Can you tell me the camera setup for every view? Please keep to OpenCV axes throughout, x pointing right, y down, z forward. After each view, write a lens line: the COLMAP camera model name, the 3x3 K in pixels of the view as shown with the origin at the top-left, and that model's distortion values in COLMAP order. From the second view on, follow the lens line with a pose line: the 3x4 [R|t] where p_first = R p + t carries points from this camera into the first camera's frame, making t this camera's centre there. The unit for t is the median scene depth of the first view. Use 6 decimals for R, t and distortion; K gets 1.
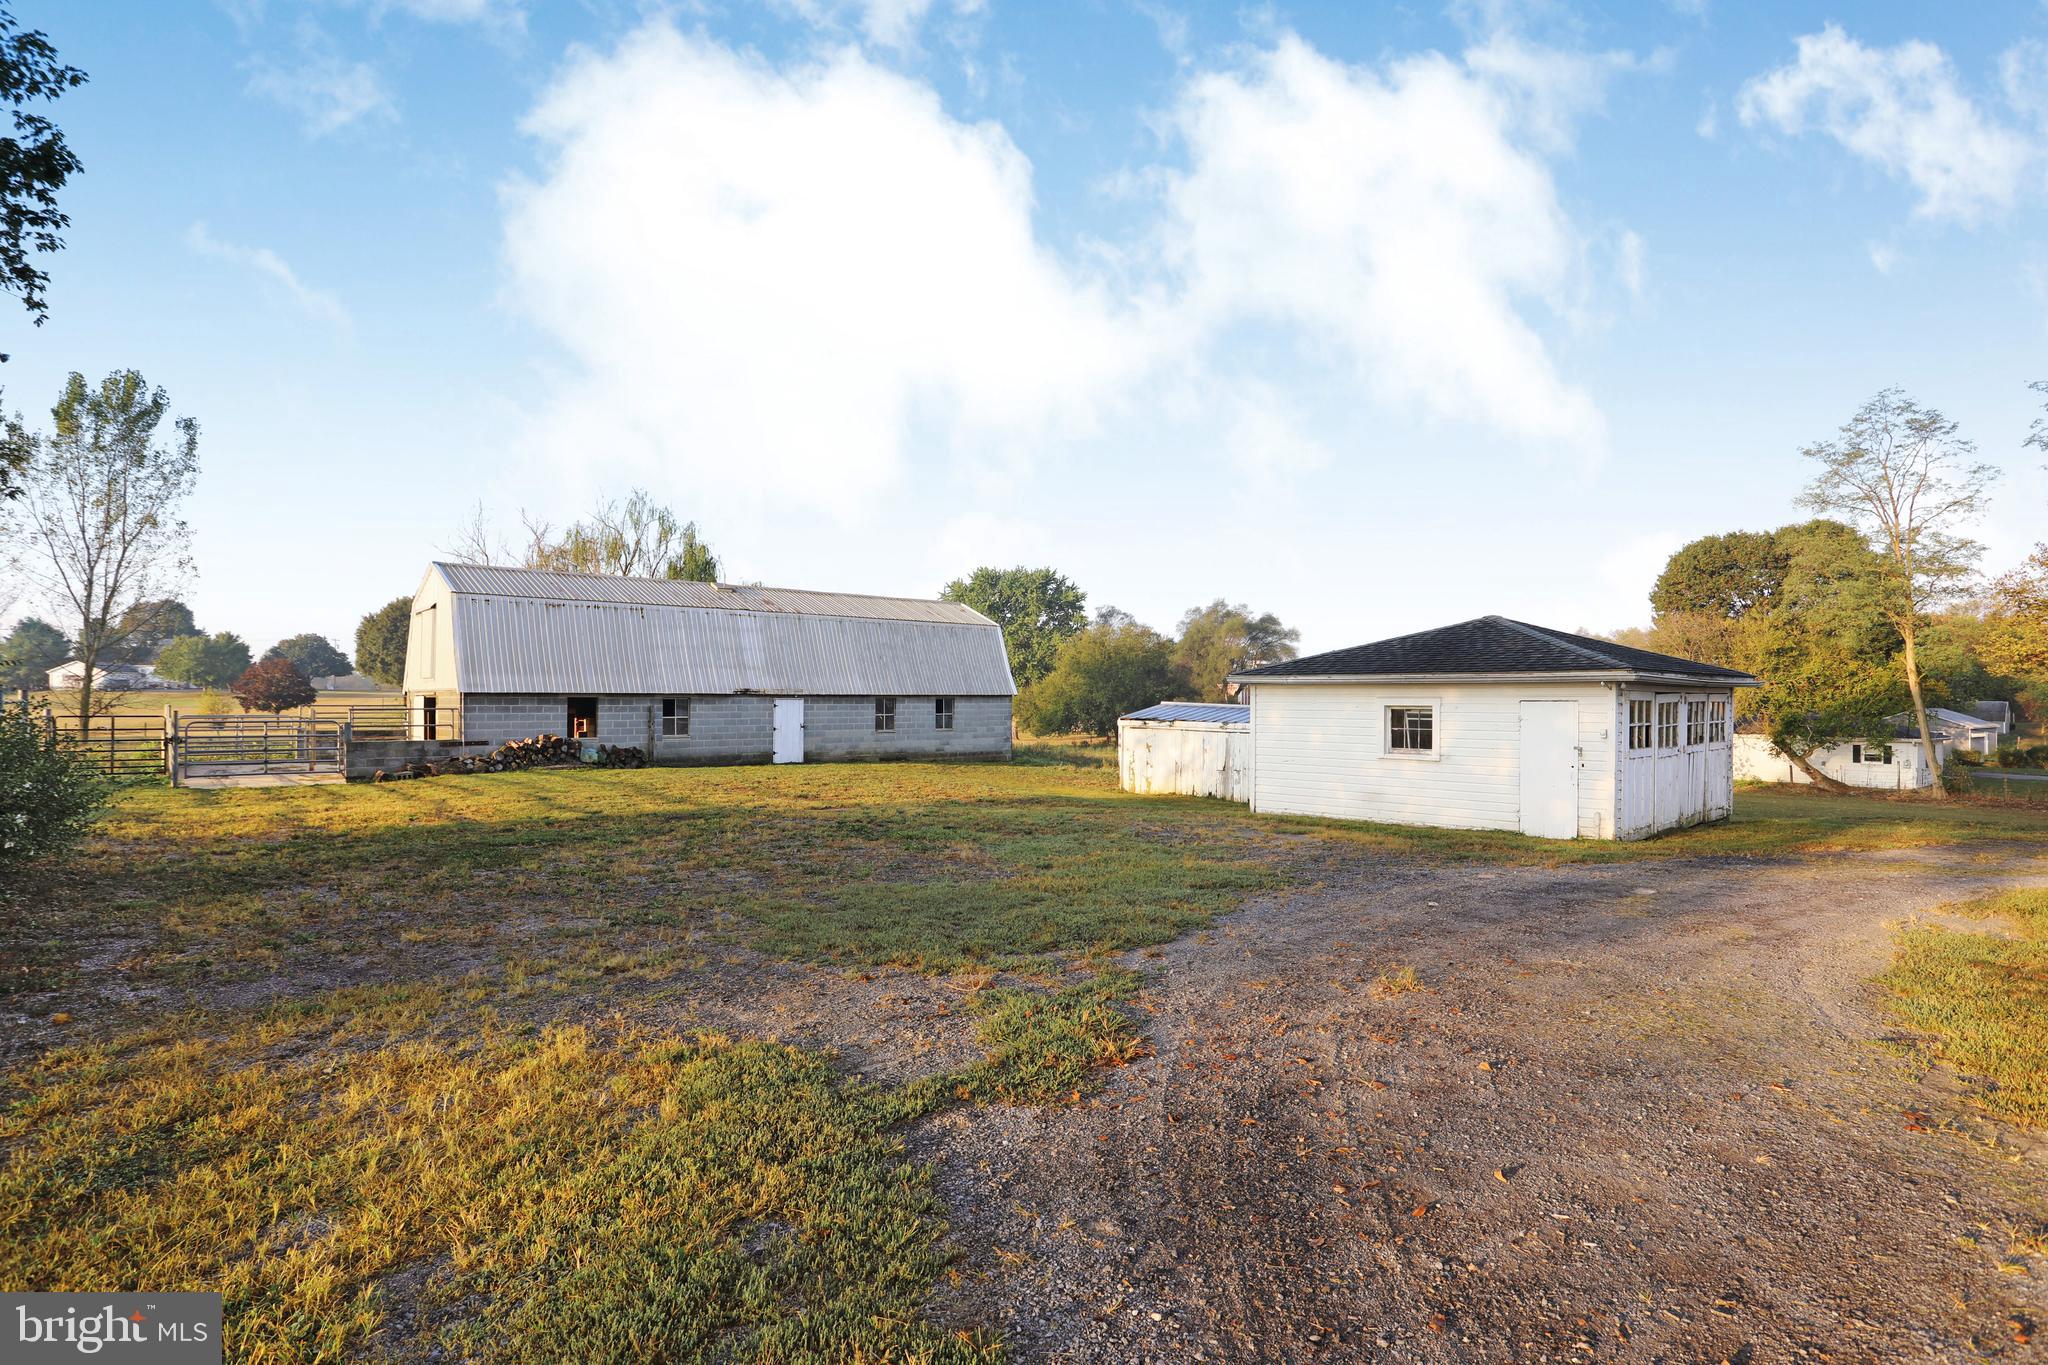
lens RADIAL K [[1059.2, 0, 1022.8], [0, 1059.2, 681.4], [0, 0, 1]] dist [-0.040983, 0.019374]
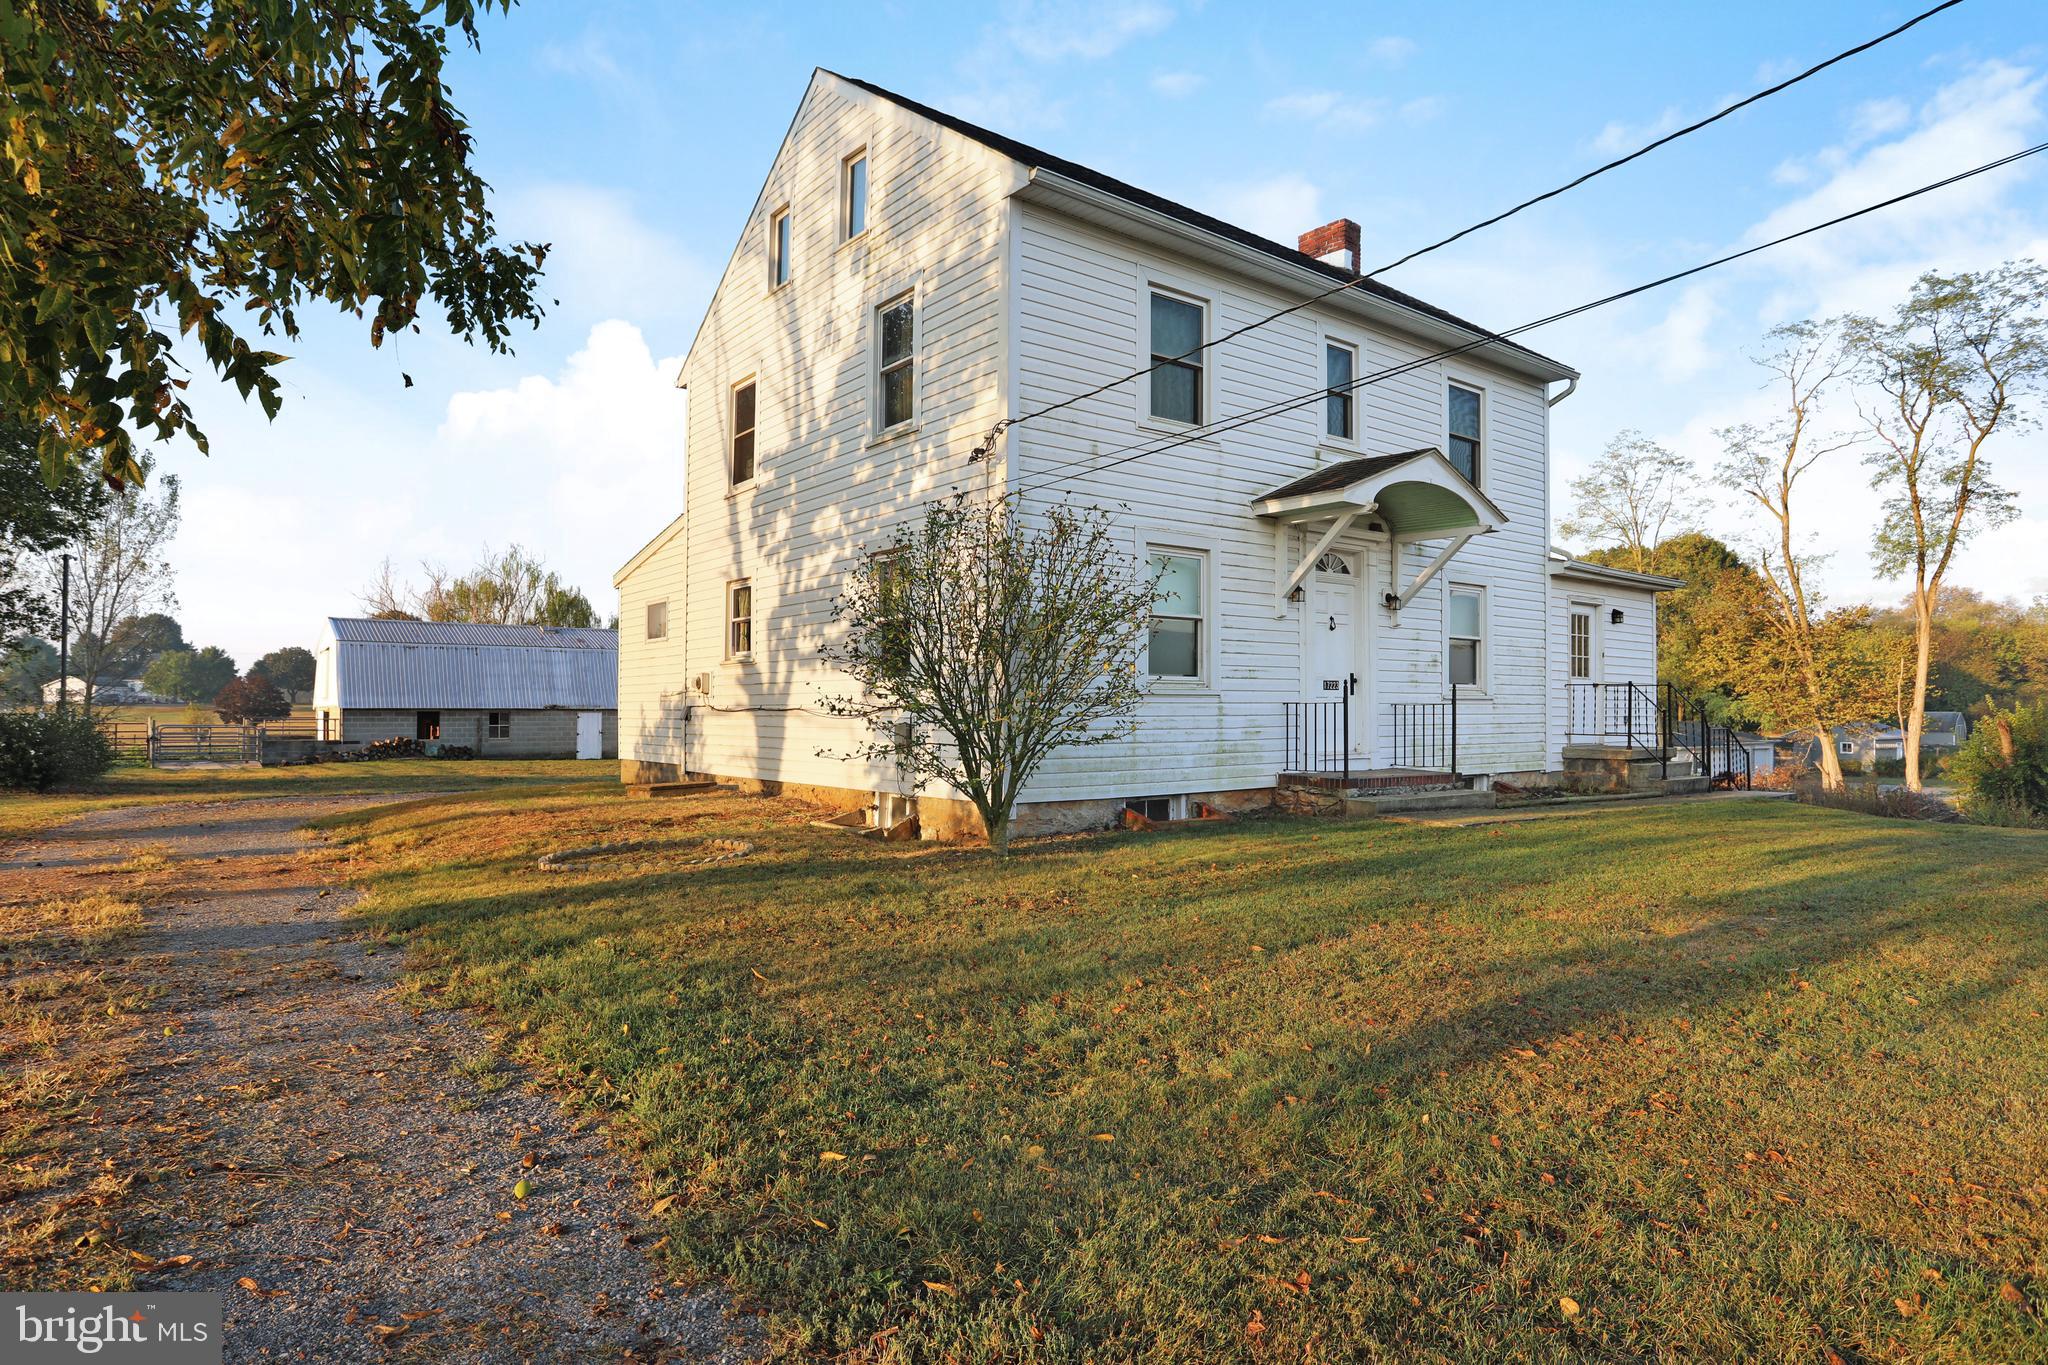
lens RADIAL K [[1193.3, 0, 1019.2], [0, 1193.3, 681.3], [0, 0, 1]] dist [-0.009160, 0.001999]
pose [[0.998108, -0.003209, -0.061395, 0.244105], [0.002702, 0.999962, -0.008342, -0.005168], [0.061420, 0.008160, 0.998079, -0.289941]]
